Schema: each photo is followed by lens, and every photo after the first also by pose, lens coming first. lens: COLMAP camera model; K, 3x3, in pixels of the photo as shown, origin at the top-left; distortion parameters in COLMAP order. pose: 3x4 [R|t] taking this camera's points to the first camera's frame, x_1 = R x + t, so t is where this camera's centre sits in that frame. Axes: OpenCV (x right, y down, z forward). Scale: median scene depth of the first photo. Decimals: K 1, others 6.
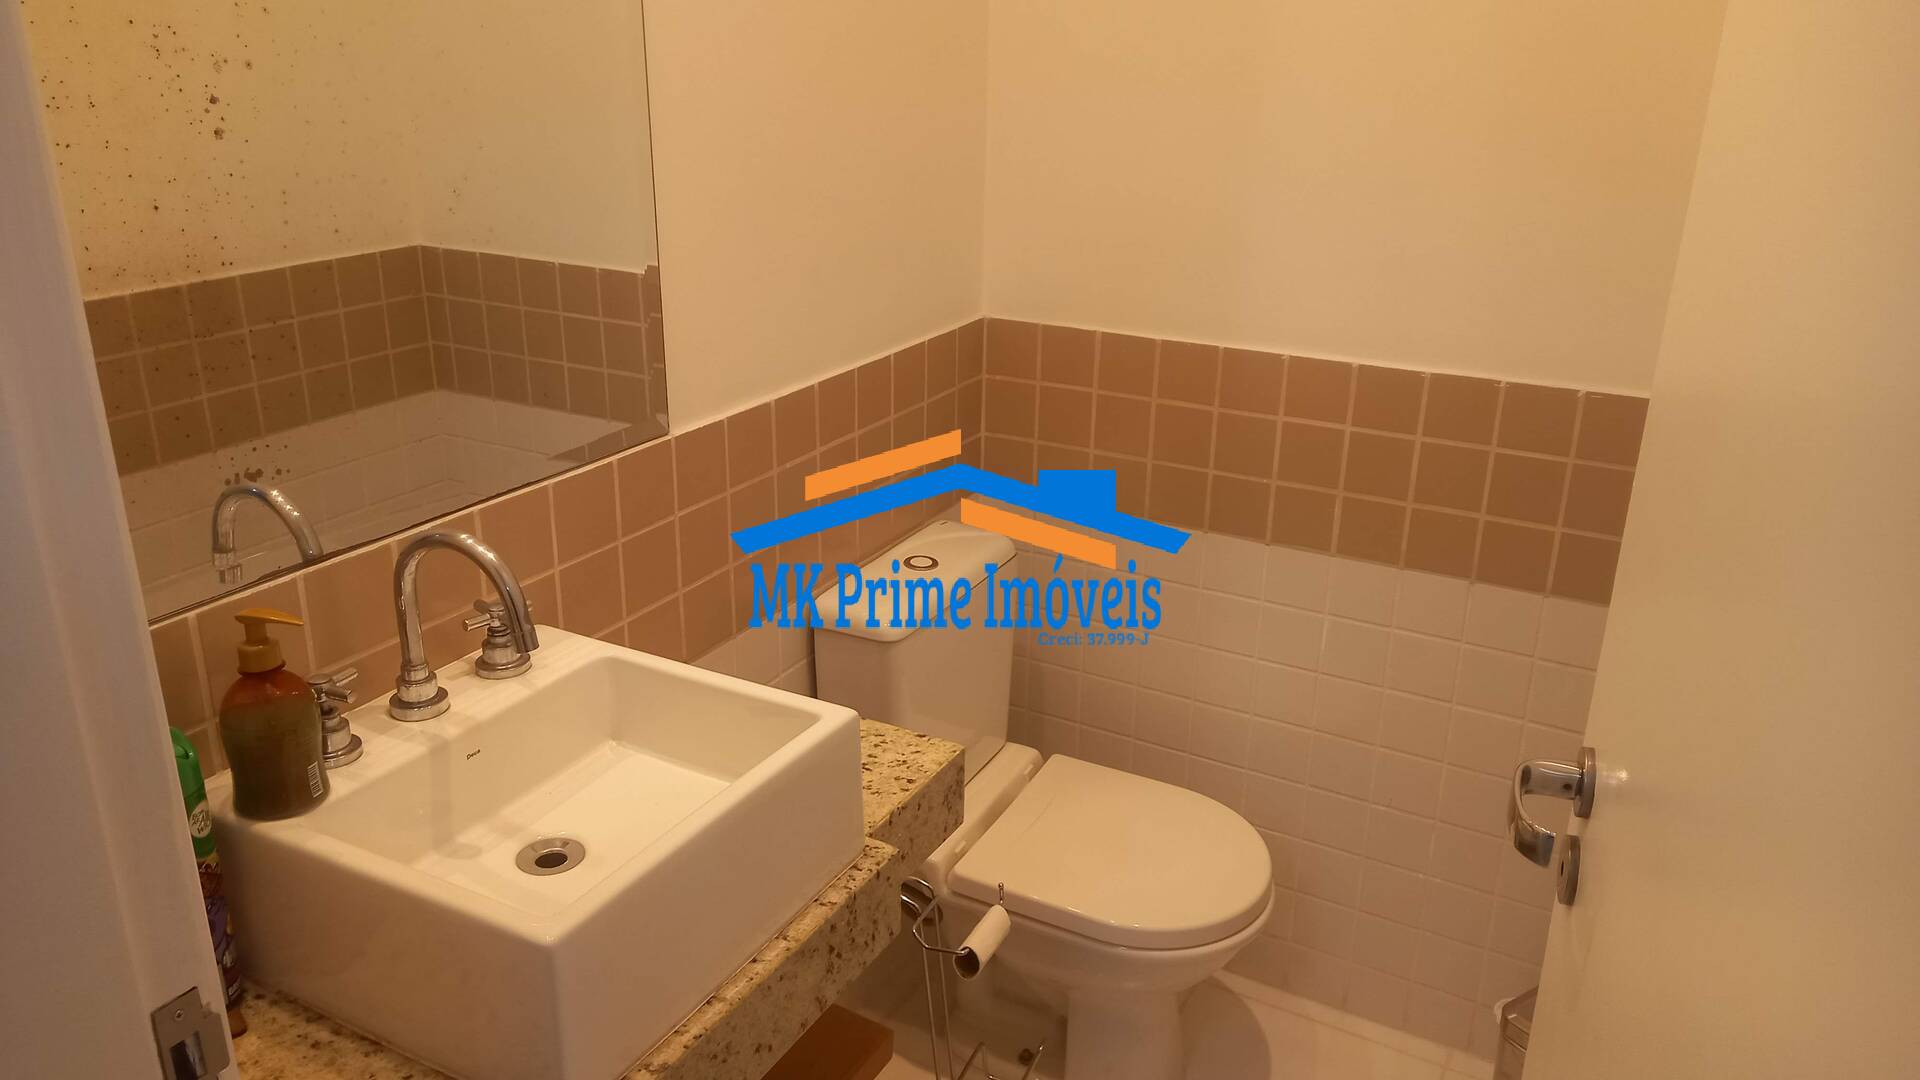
lens RADIAL K [[1342.8, 0, 960.0], [0, 1342.8, 540.0], [0, 0, 1]] dist [0.032304, -0.068438]
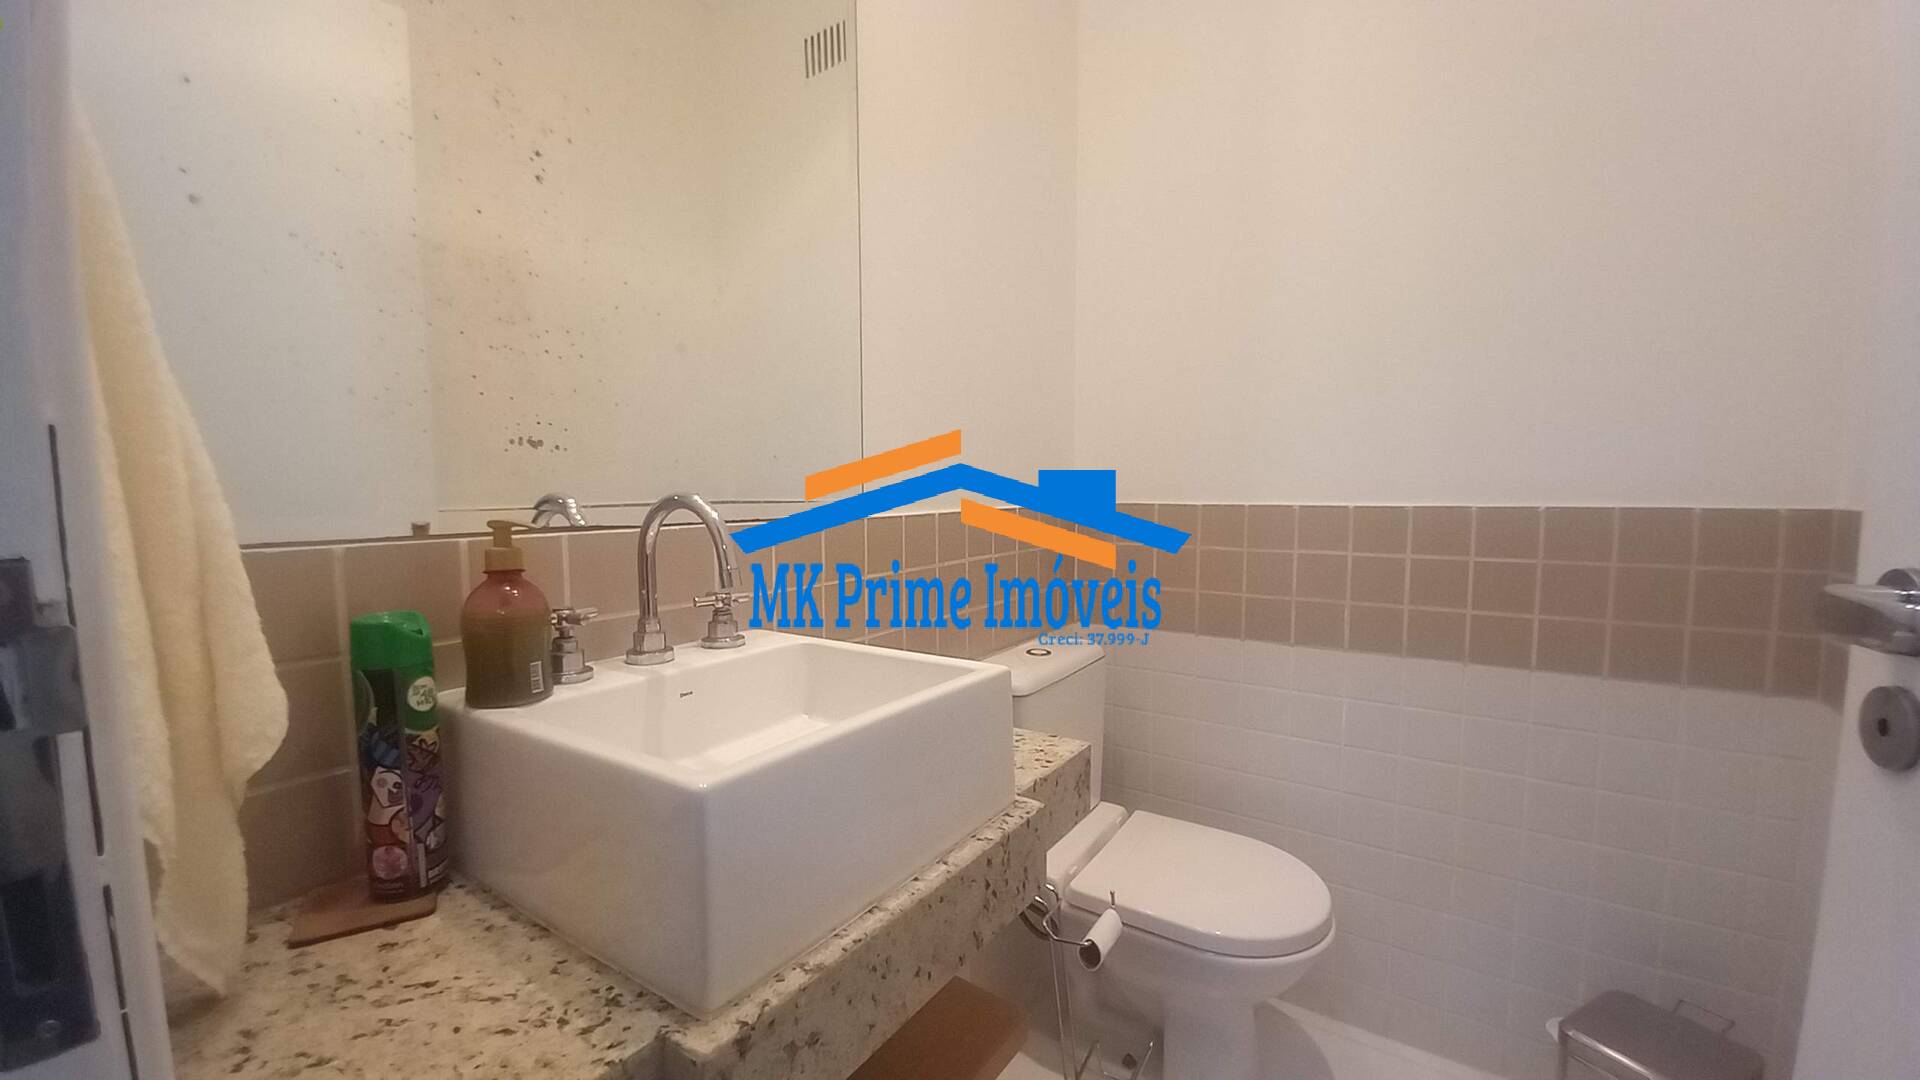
lens RADIAL K [[735.3, 0, 941.1], [0, 735.3, 566.2], [0, 0, 1]] dist [0.001209, -0.011996]
pose [[0.992589, -0.013623, -0.120752, -0.057623], [-0.018229, 0.965758, -0.258803, 0.208634], [0.120143, 0.259086, 0.958353, 0.369222]]
